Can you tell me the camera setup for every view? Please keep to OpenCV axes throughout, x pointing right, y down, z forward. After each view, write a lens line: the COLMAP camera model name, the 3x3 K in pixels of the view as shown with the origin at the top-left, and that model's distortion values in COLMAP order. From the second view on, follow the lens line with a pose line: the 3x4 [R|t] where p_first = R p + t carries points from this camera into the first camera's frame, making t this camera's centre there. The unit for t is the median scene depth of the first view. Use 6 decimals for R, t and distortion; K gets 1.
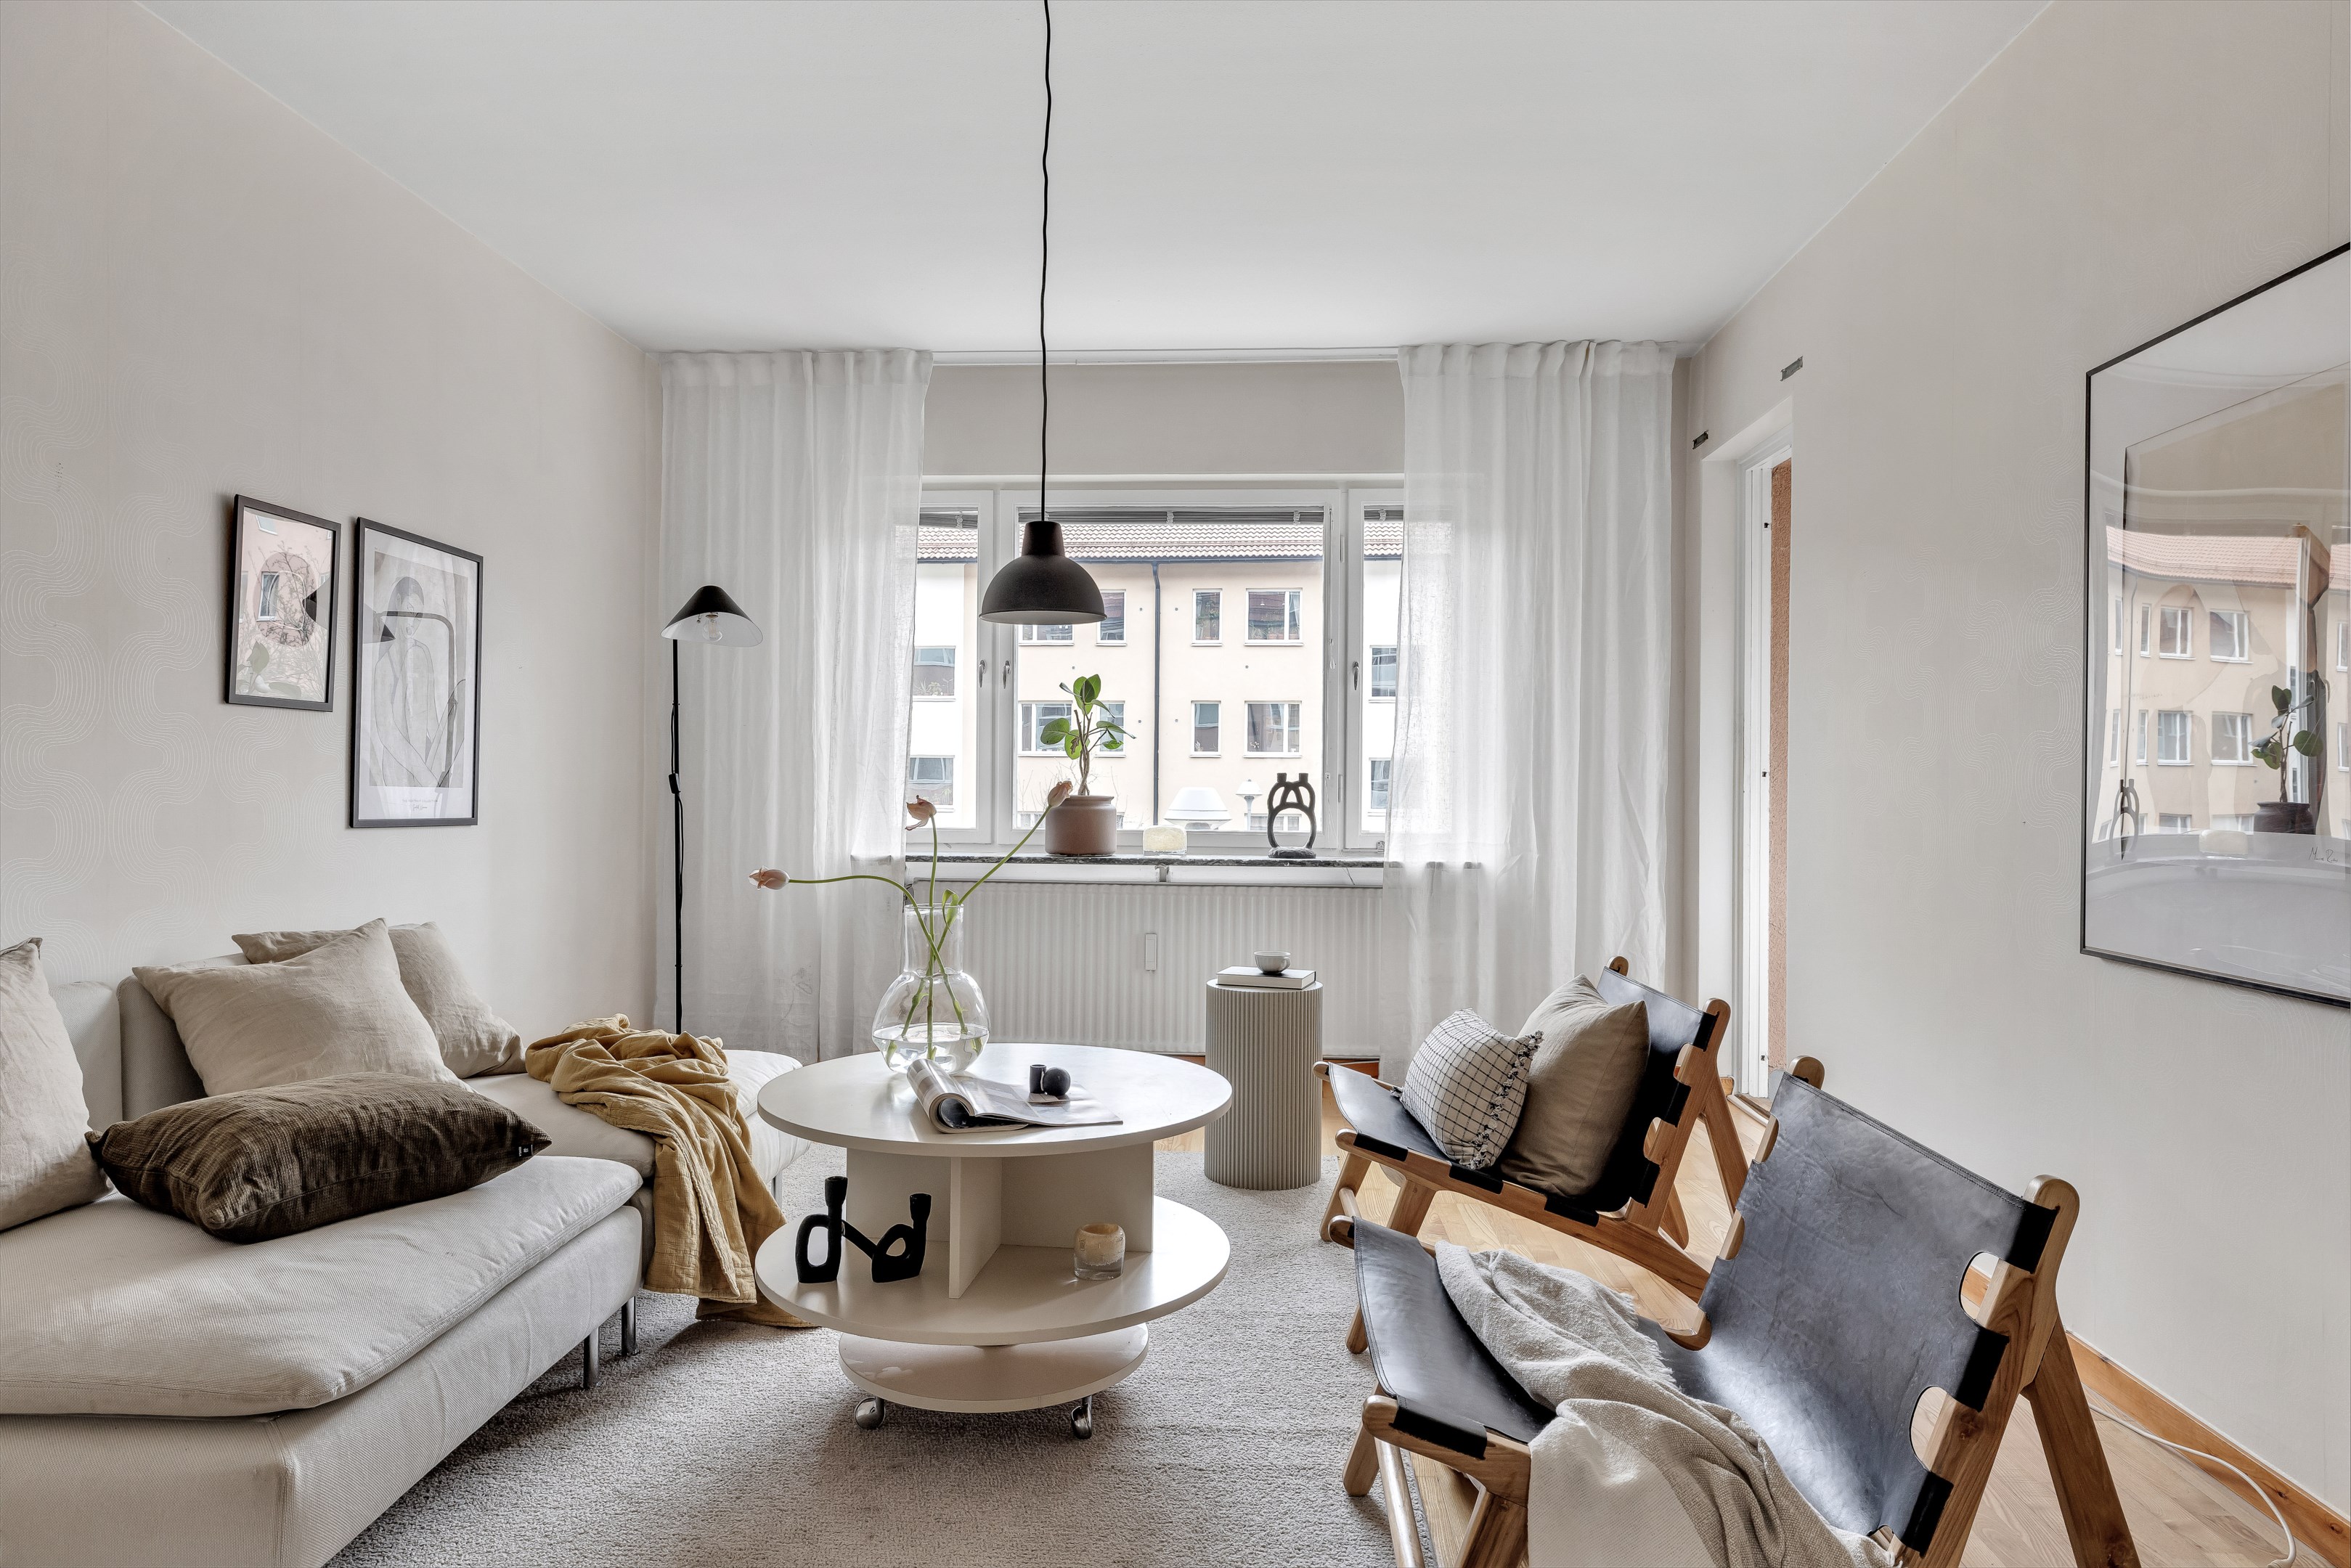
lens RADIAL K [[1438.7, 0, 1163.1], [0, 1438.7, 785.6], [0, 0, 1]] dist [0.014593, -0.000988]
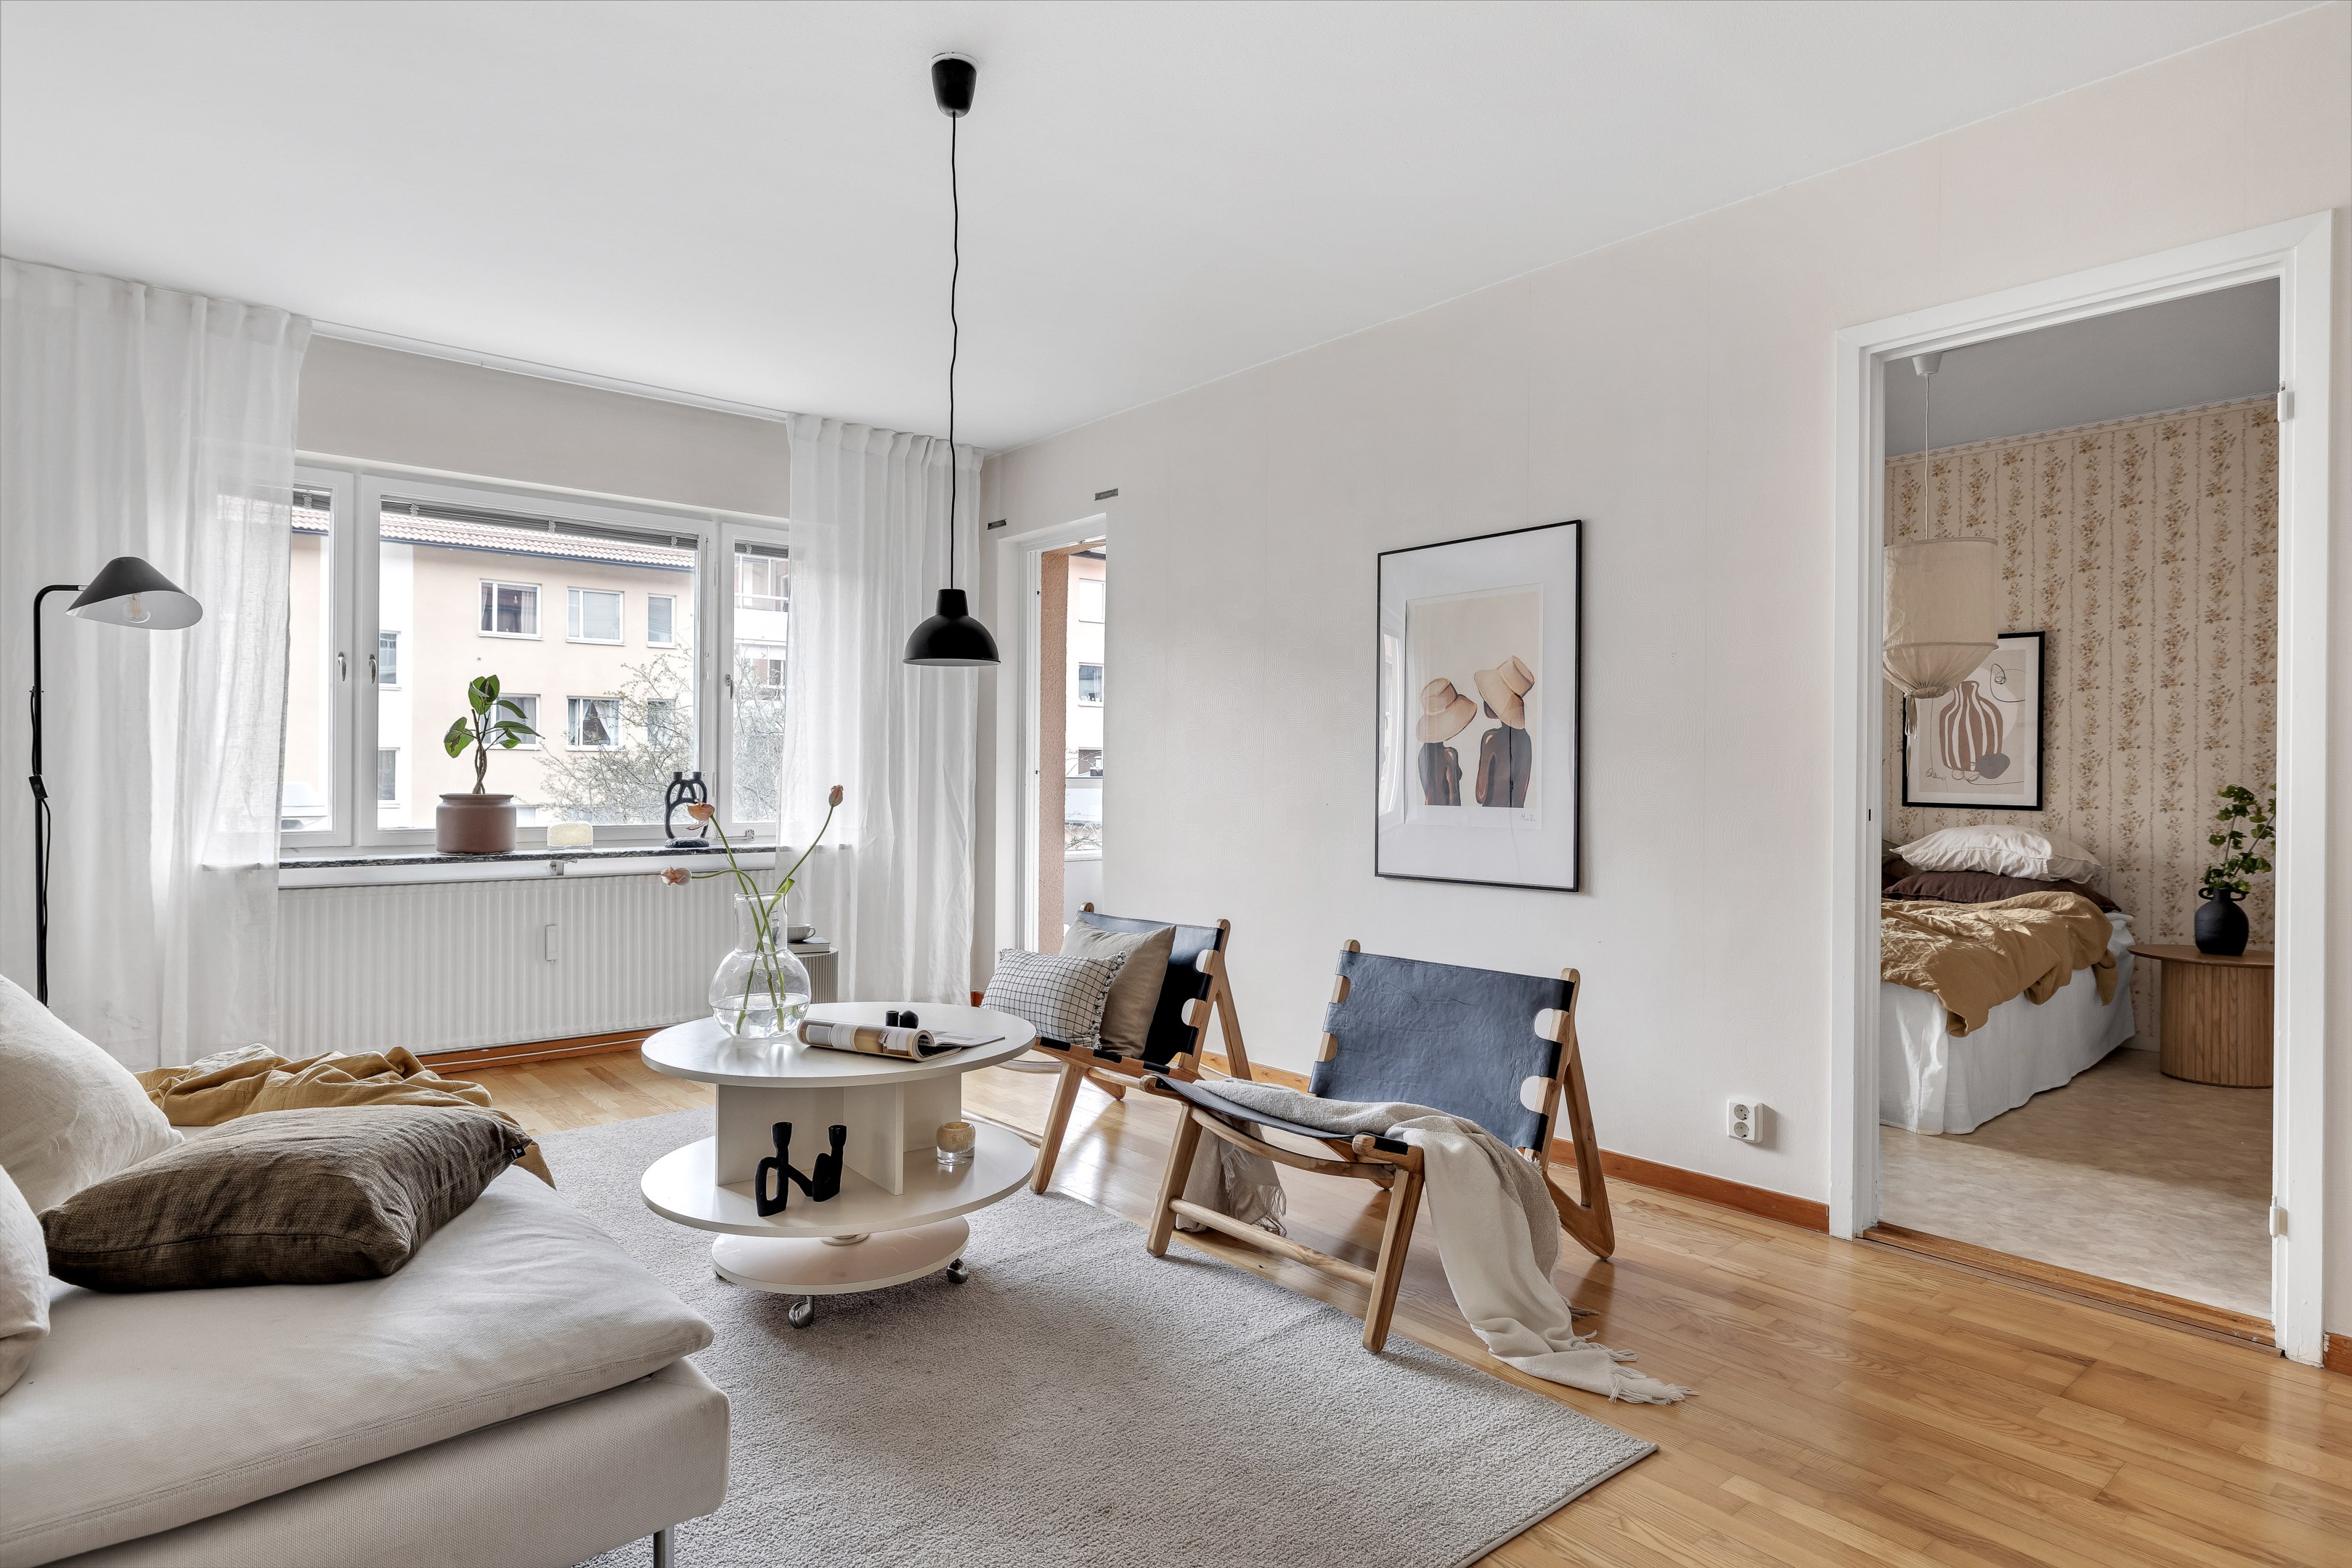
lens RADIAL K [[1320.1, 0, 1166.1], [0, 1320.1, 786.9], [0, 0, 1]] dist [0.012429, -0.001867]
pose [[0.718578, -0.010593, 0.695366, -0.460022], [0.002772, 0.999920, 0.012368, -0.010798], [-0.695441, -0.006960, 0.718549, -0.000263]]
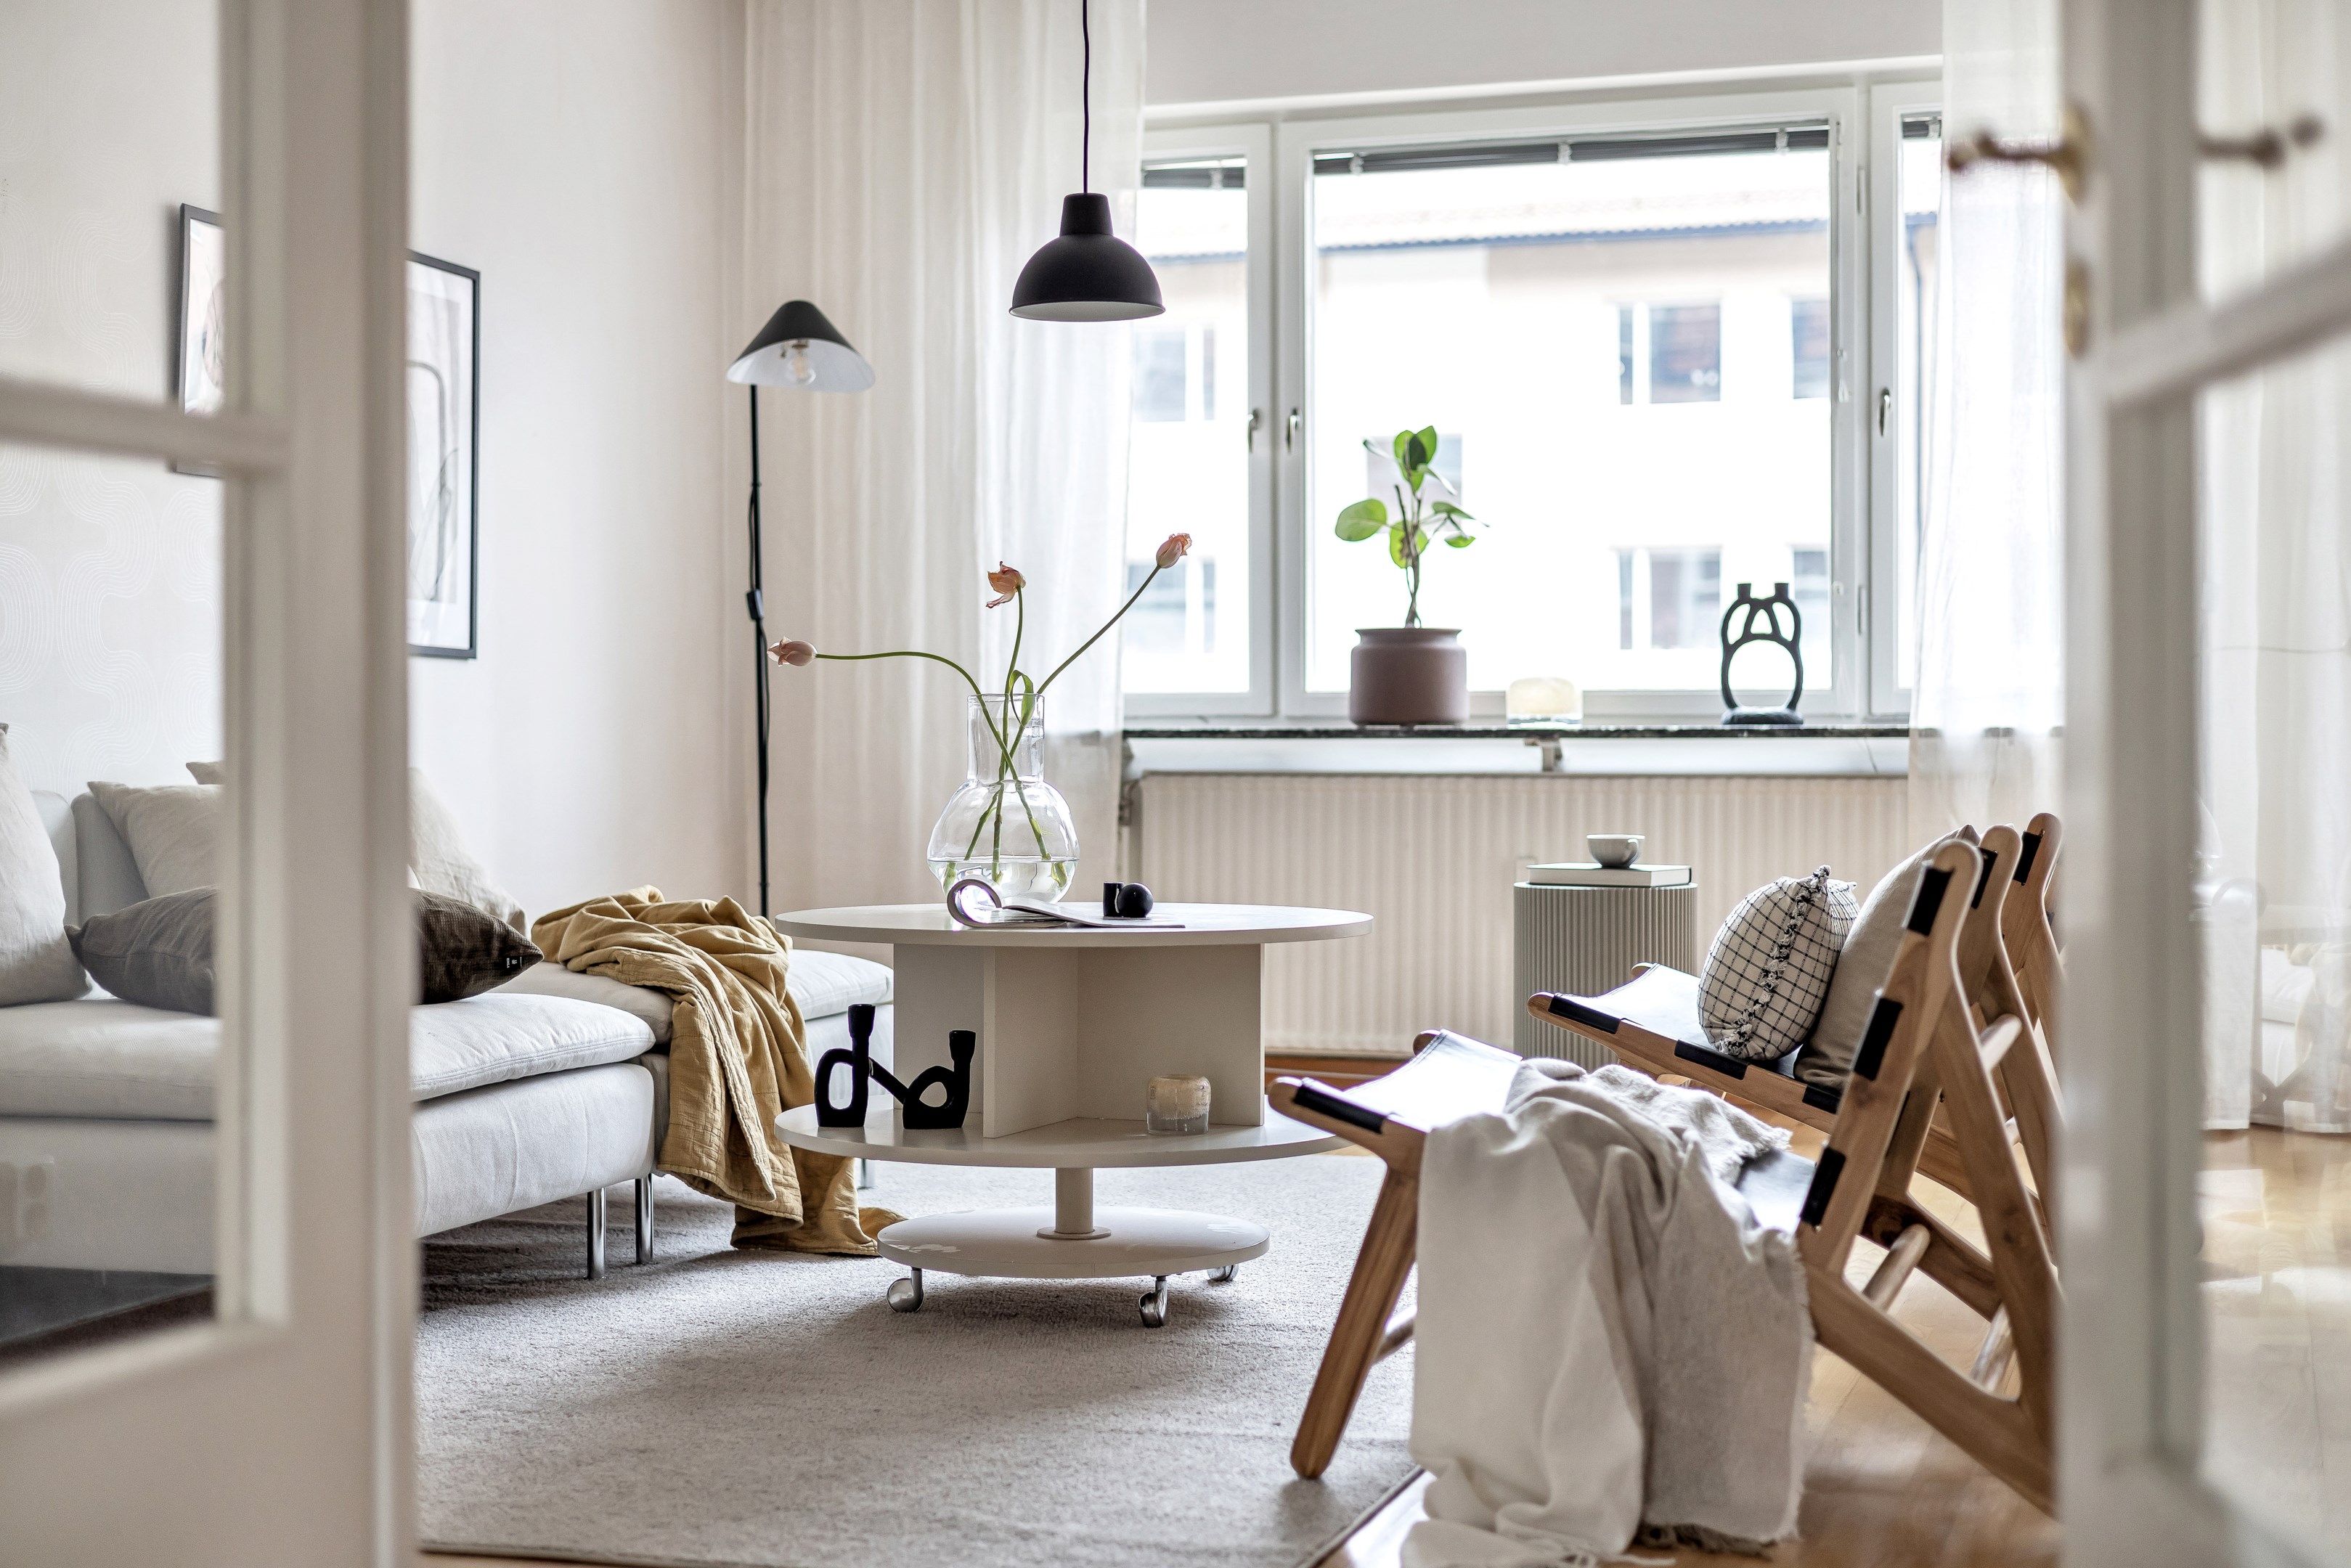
lens RADIAL K [[3413.5, 0, 1173.2], [0, 3413.5, 776.1], [0, 0, 1]] dist [0.045858, 0.000000]
pose [[0.967375, -0.007530, -0.253238, 0.268346], [0.007890, 0.999969, 0.000406, 0.086883], [0.253227, -0.002390, 0.967404, -0.512881]]
